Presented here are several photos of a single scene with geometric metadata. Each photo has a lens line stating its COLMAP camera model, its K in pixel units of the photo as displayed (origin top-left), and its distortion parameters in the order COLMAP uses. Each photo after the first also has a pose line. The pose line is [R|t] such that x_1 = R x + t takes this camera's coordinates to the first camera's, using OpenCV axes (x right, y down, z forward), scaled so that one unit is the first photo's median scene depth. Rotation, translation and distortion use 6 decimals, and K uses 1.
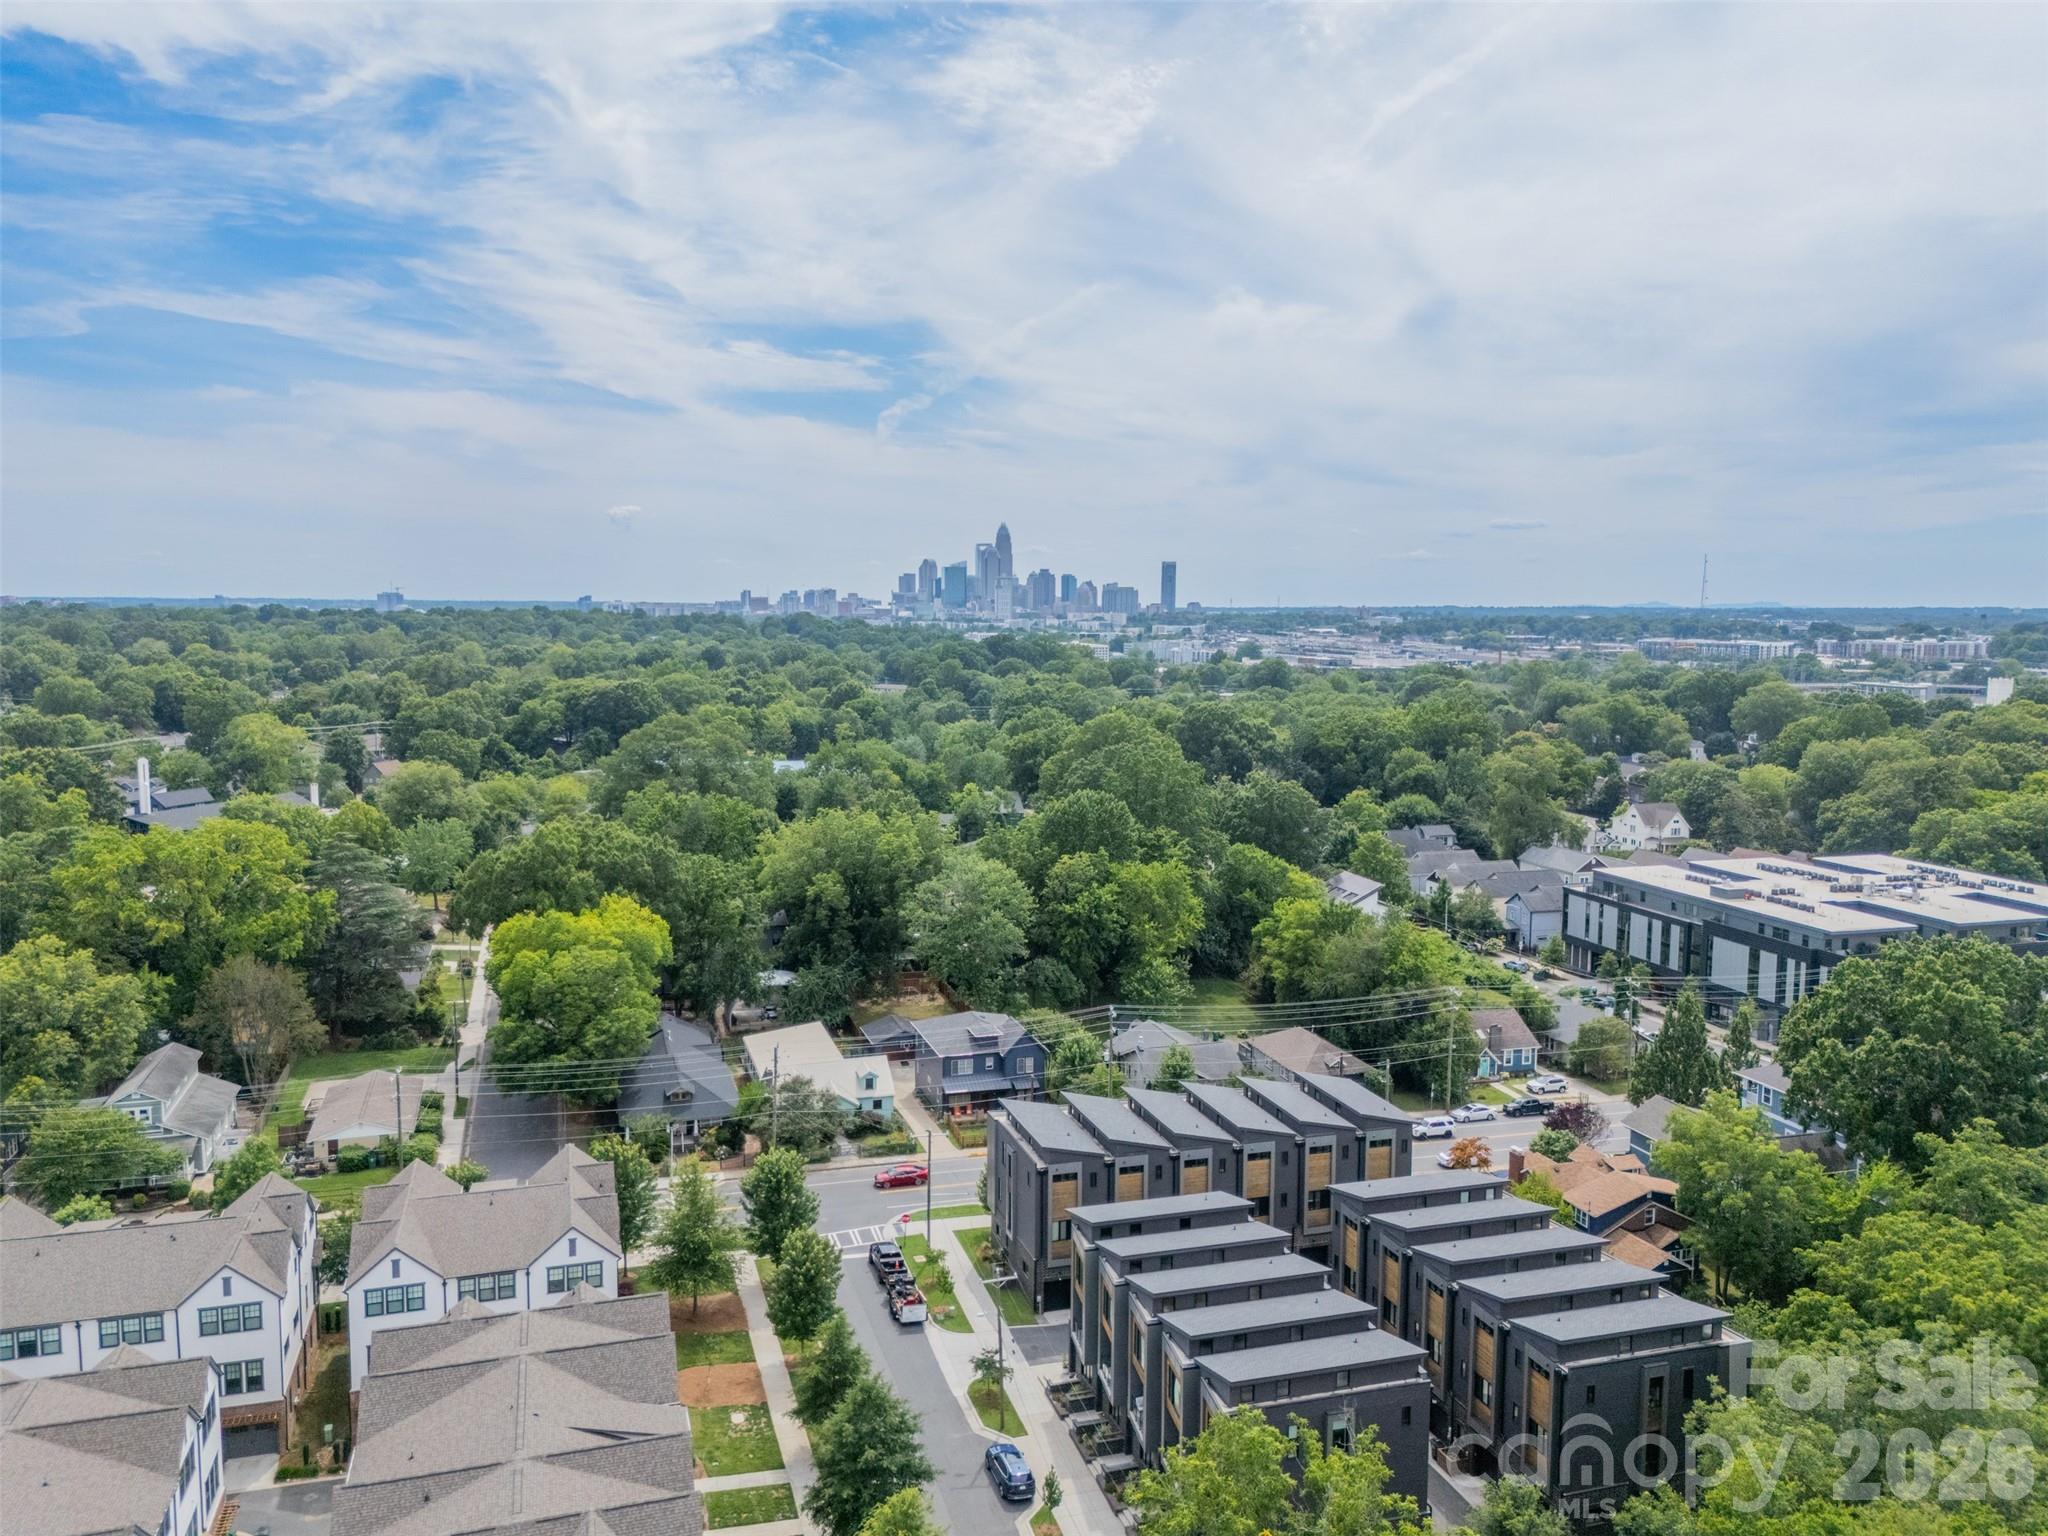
lens RADIAL K [[1512.2, 0, 1028.7], [0, 1512.2, 766.6], [0, 0, 1]] dist [0.029052, -0.007877]
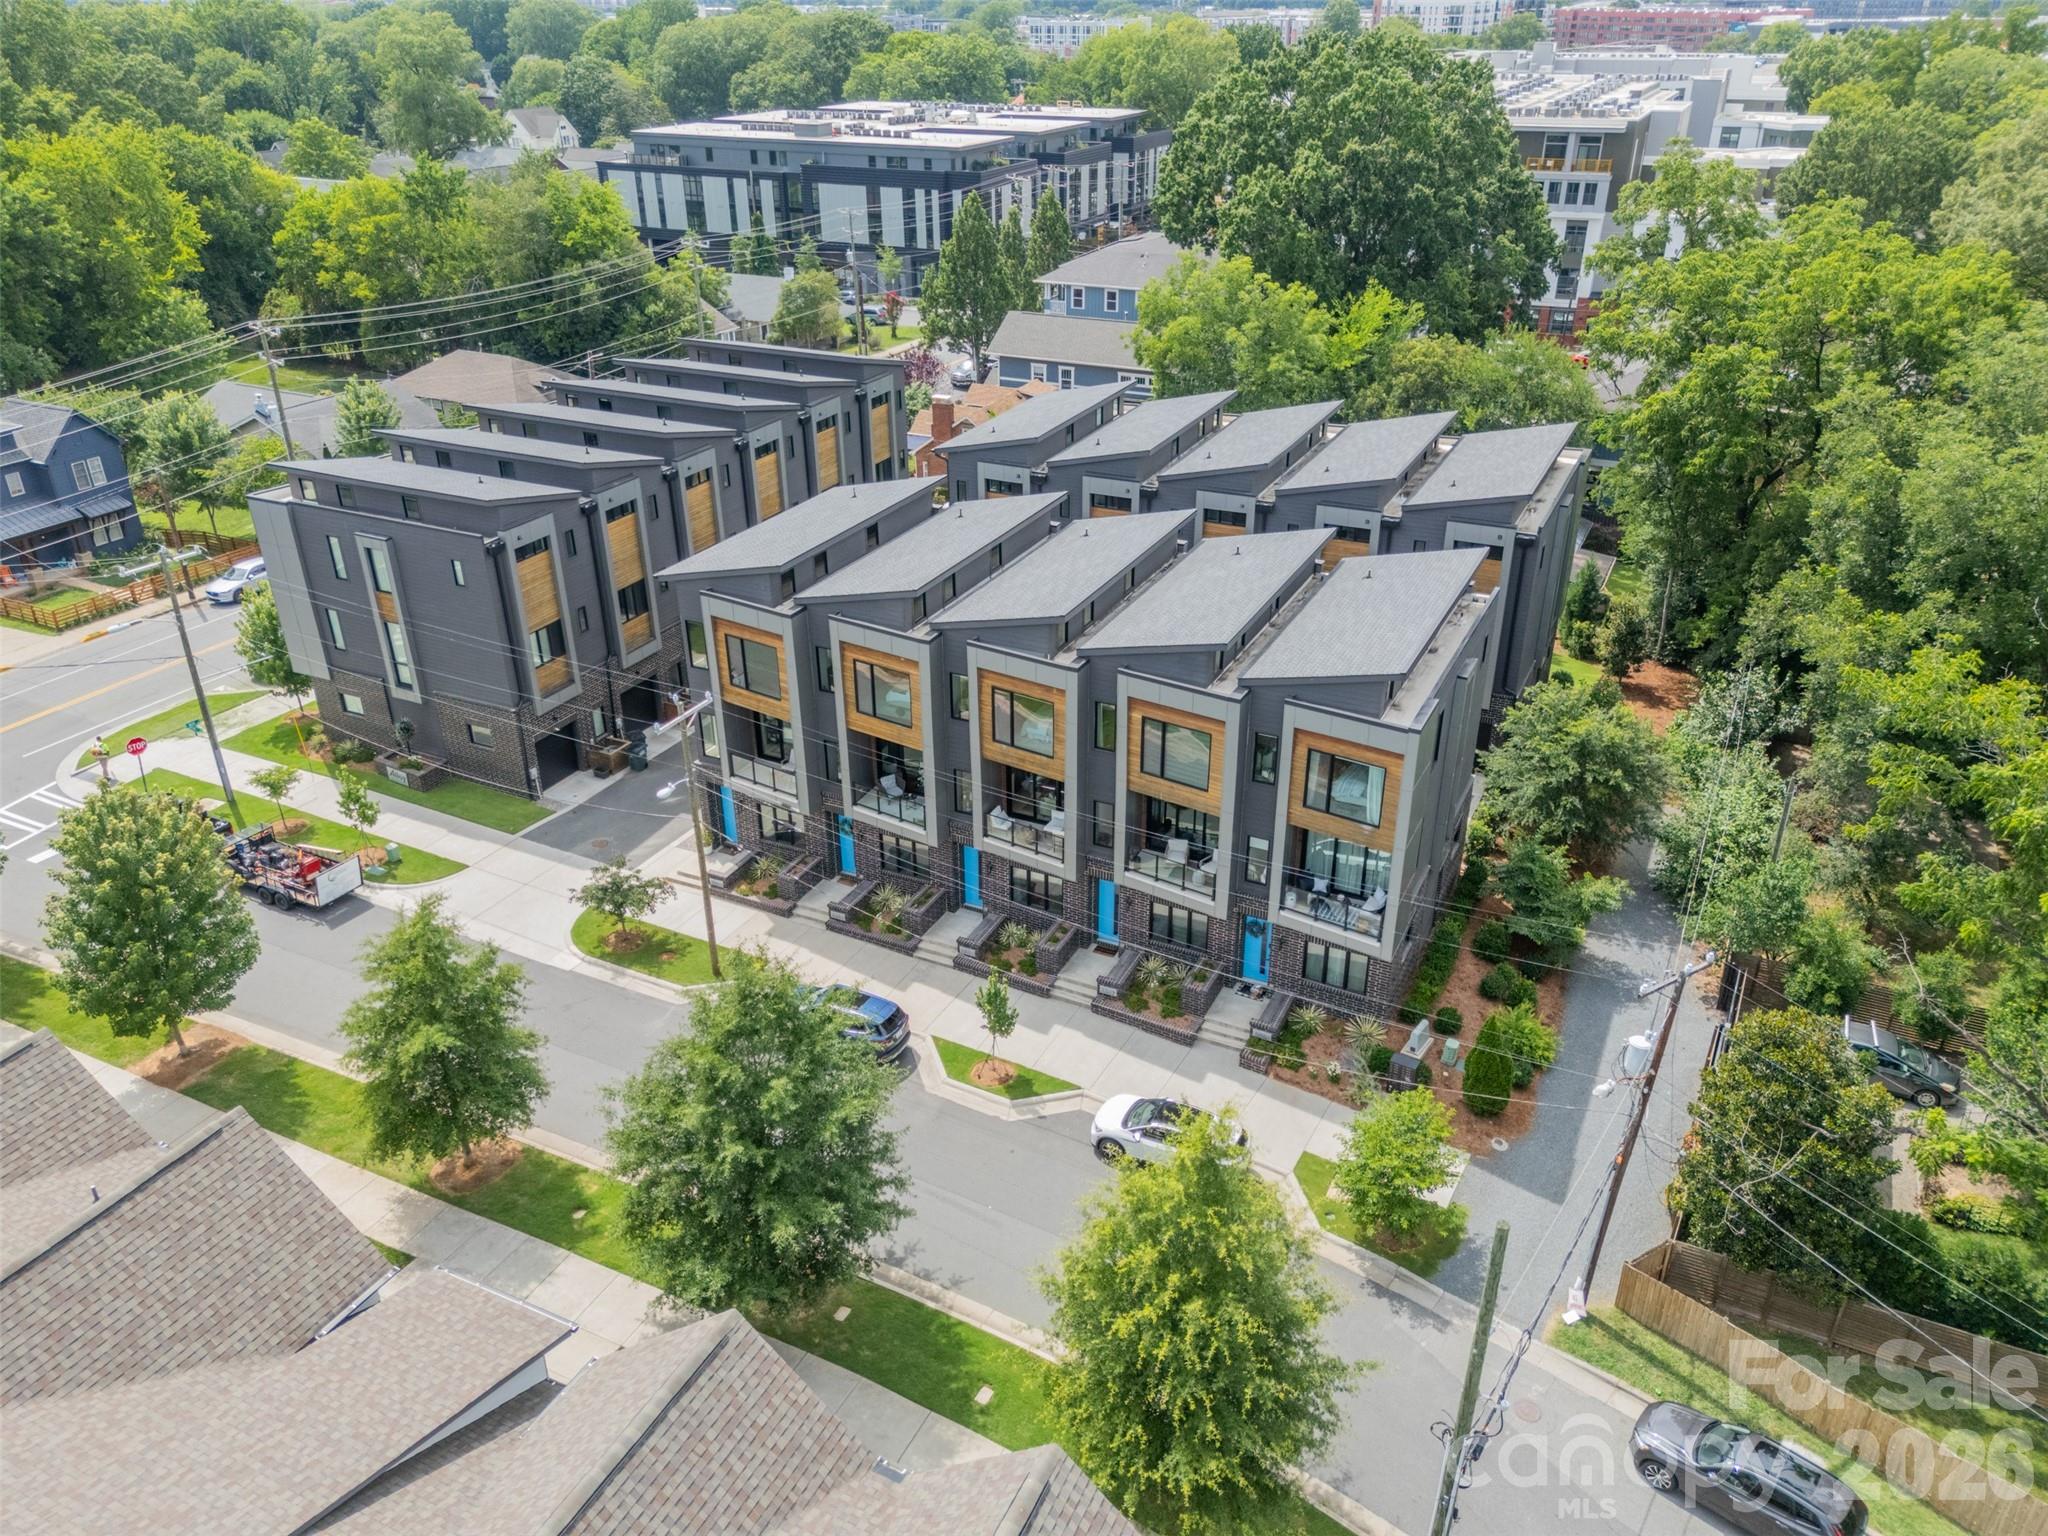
lens RADIAL K [[1512.2, 0, 1024.7], [0, 1512.2, 781.8], [0, 0, 1]] dist [0.029052, -0.007877]
pose [[0.699854, -0.350590, 0.622327, -0.121601], [0.089129, 0.907311, 0.410904, 0.080279], [-0.708703, -0.232106, 0.666233, 0.285312]]
